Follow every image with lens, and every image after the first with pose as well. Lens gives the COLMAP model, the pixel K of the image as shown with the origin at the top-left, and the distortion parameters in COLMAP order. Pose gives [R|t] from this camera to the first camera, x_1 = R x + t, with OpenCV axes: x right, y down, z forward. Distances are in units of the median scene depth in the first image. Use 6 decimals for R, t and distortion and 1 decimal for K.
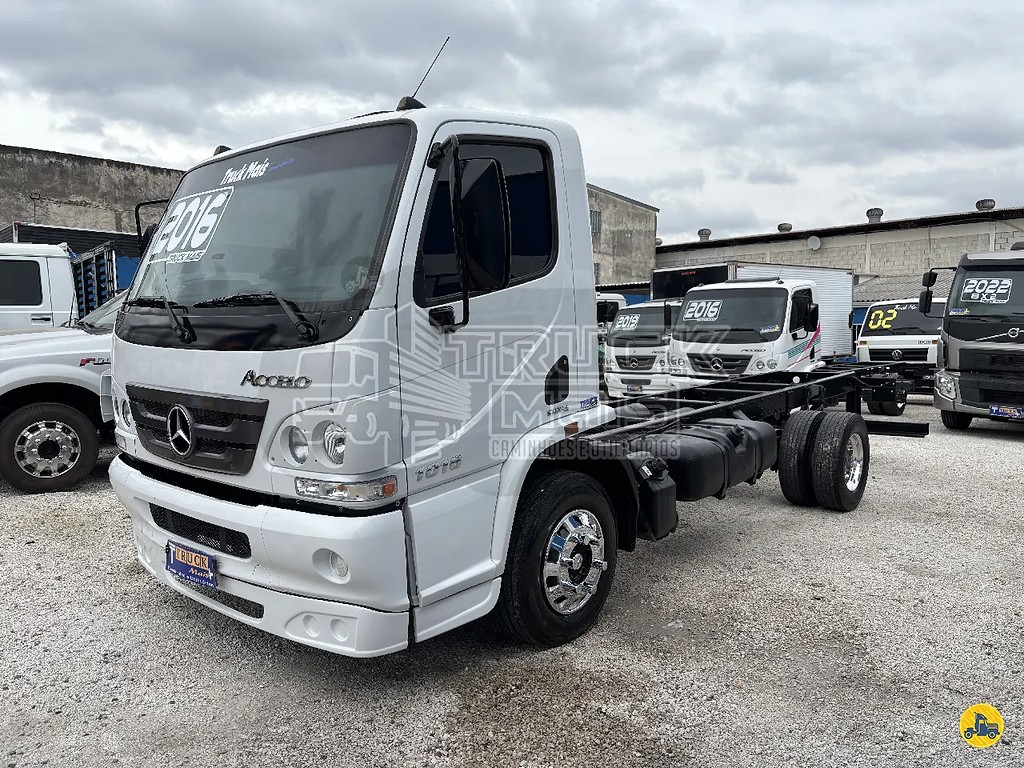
lens RADIAL K [[780.4, 0, 523.5], [0, 780.4, 382.3], [0, 0, 1]] dist [0.022989, -0.007768]
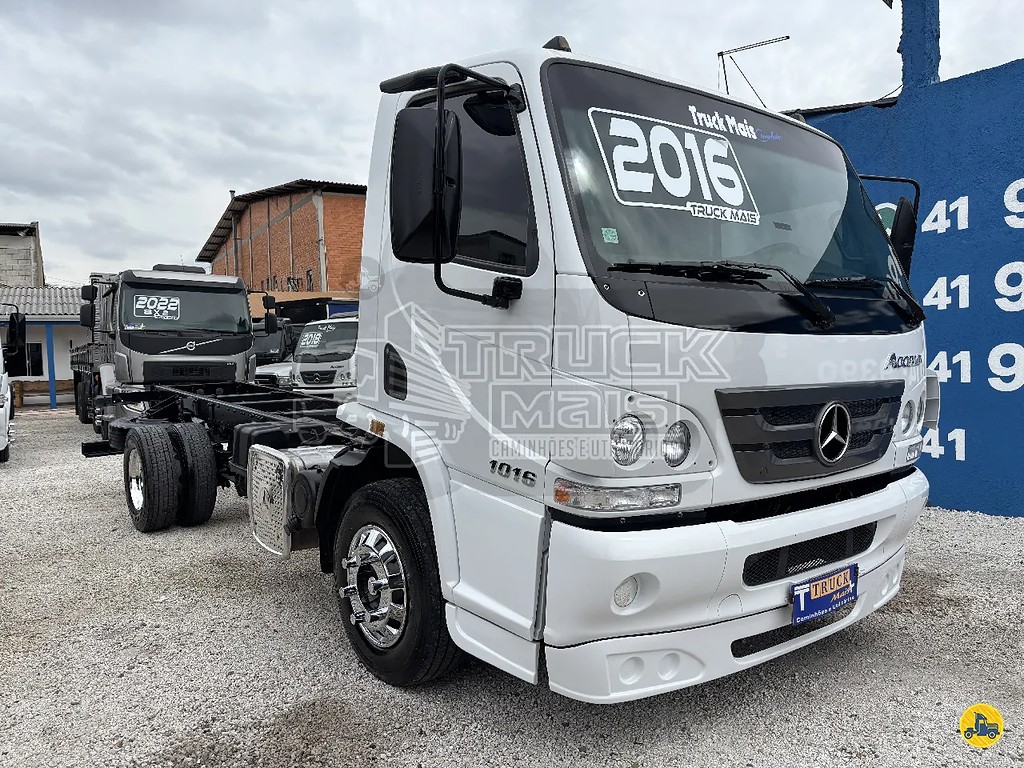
lens RADIAL K [[779.0, 0, 512.0], [0, 779.0, 384.0], [0, 0, 1]] dist [0.012777, -0.000590]
pose [[0.203280, -0.053954, 0.977633, -0.690883], [0.081907, 0.995918, 0.037932, -0.025824], [-0.975689, 0.072364, 0.206869, 0.608687]]
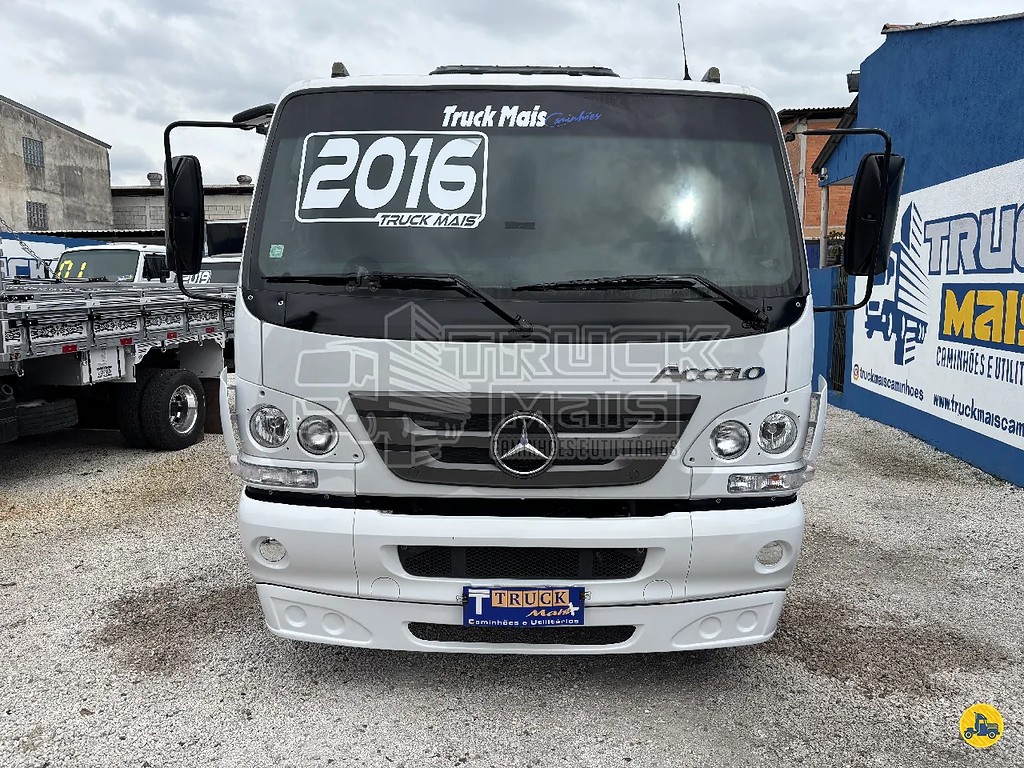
lens RADIAL K [[776.5, 0, 506.3], [0, 776.5, 384.0], [0, 0, 1]] dist [0.021414, -0.006704]
pose [[0.761346, -0.086053, 0.642609, -0.501745], [0.044666, 0.995759, 0.080426, -0.034143], [-0.646805, -0.032529, 0.761961, 0.216270]]
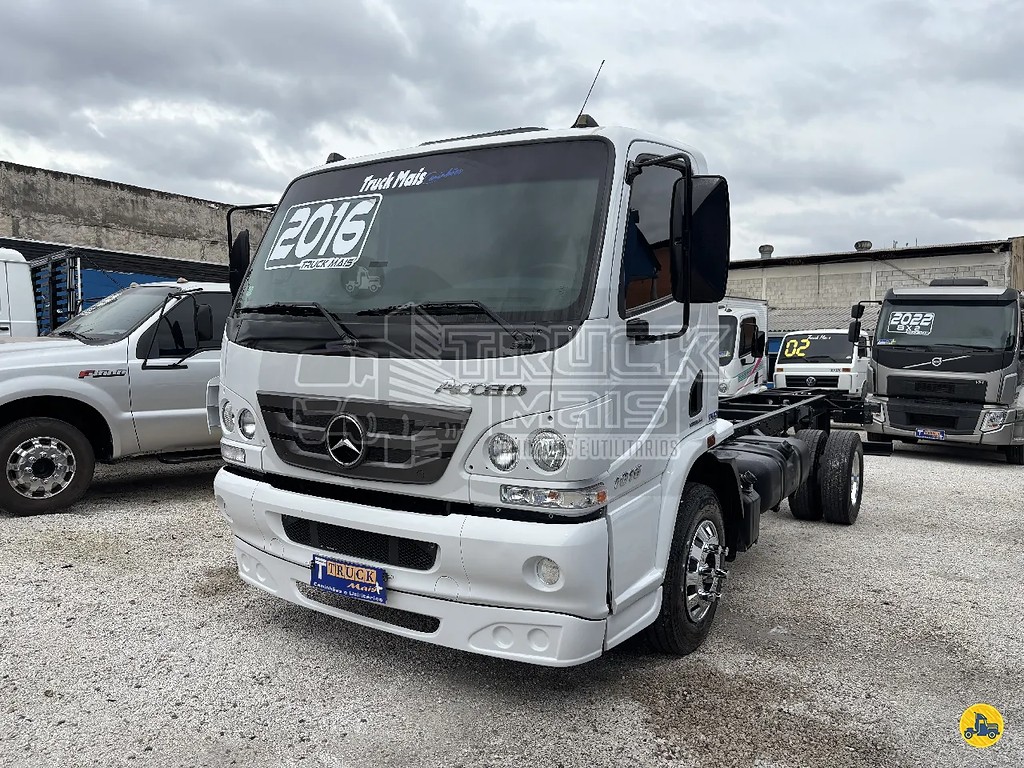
lens RADIAL K [[780.4, 0, 523.5], [0, 780.4, 382.3], [0, 0, 1]] dist [0.022989, -0.007768]
pose [[0.989681, 0.013338, 0.142668, -0.188054], [-0.008902, 0.999458, -0.031682, 0.009679], [-0.143014, 0.030085, 0.989263, 0.003460]]
